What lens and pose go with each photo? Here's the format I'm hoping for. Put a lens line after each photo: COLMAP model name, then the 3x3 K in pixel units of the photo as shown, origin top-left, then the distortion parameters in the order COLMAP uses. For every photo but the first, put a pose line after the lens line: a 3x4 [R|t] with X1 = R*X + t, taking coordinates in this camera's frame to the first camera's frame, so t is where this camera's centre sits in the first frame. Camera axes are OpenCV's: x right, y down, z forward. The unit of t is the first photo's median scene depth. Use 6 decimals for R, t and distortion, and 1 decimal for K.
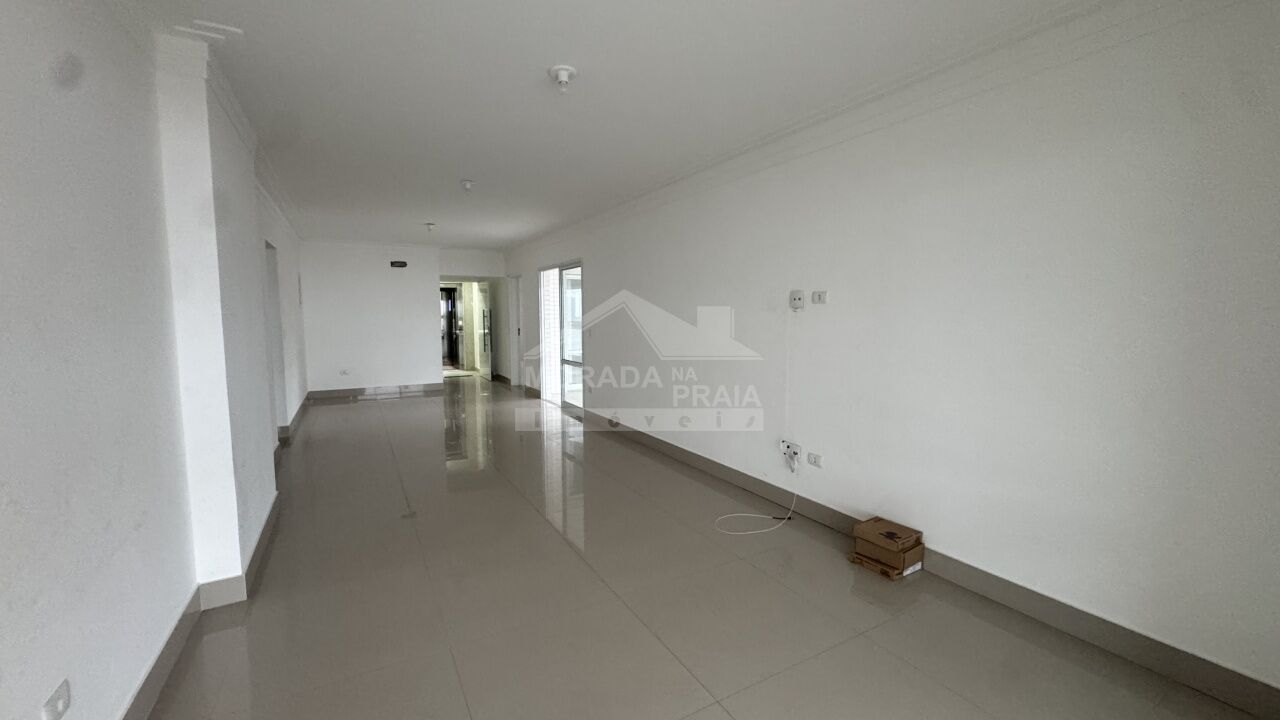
lens RADIAL K [[509.2, 0, 638.7], [0, 509.2, 359.2], [0, 0, 1]] dist [-0.002077, -0.000291]
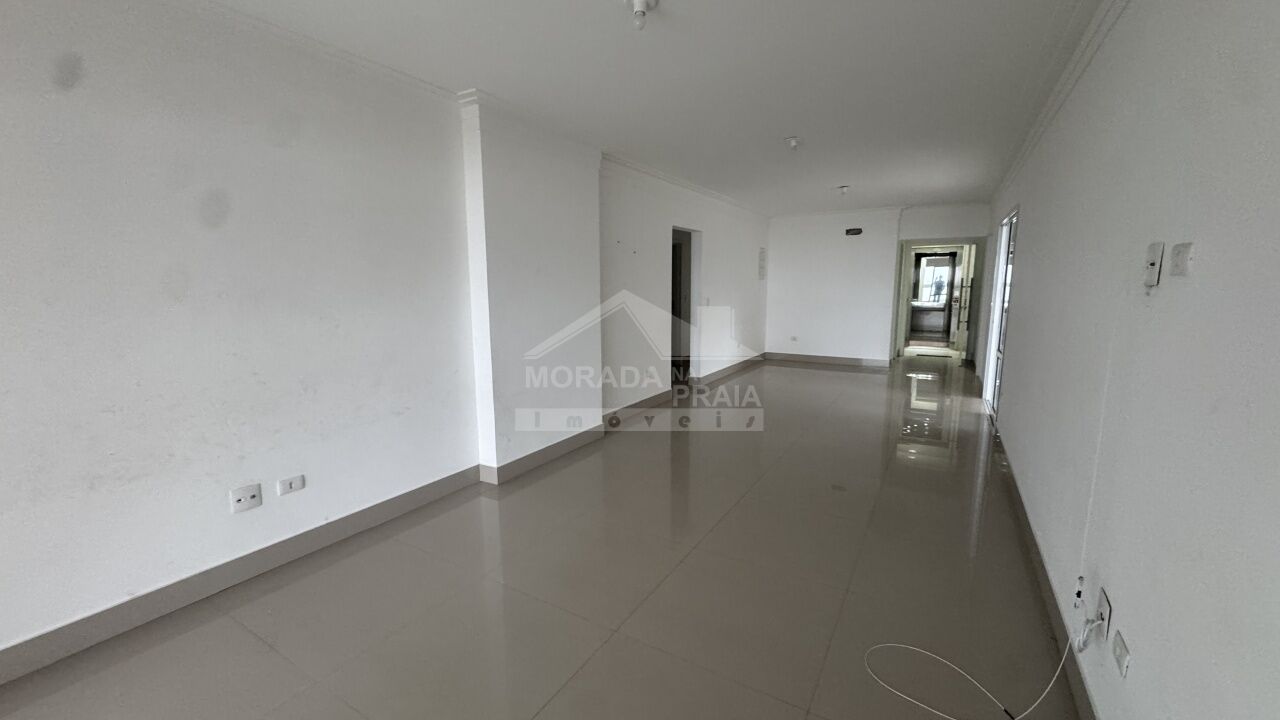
lens RADIAL K [[509.2, 0, 638.7], [0, 509.2, 359.2], [0, 0, 1]] dist [-0.002077, -0.000291]
pose [[0.499432, 0.125526, -0.857211, 0.193796], [-0.070046, 0.992059, 0.104462, -0.021337], [0.863517, 0.007873, 0.504259, 0.178235]]
